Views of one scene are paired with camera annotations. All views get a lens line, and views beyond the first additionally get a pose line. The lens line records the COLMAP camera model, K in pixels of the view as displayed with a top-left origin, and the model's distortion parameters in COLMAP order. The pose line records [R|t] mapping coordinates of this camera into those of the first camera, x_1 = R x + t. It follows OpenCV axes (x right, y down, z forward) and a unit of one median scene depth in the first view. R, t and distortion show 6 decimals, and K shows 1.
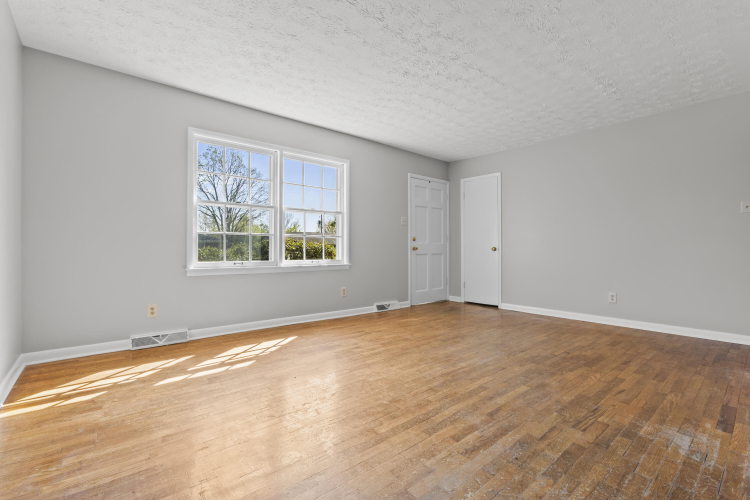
lens RADIAL K [[331.1, 0, 370.8], [0, 331.1, 248.2], [0, 0, 1]] dist [0.002739, 0.001139]
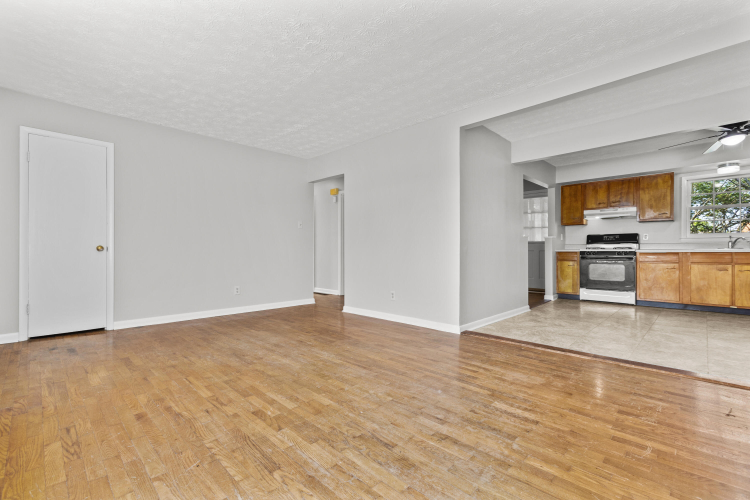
lens RADIAL K [[331.1, 0, 370.8], [0, 331.1, 248.2], [0, 0, 1]] dist [0.002739, 0.001139]
pose [[-0.088033, 0.003558, 0.996111, -0.744538], [-0.010376, 0.999936, -0.004488, -0.000476], [-0.996064, -0.010731, -0.087990, 0.957081]]
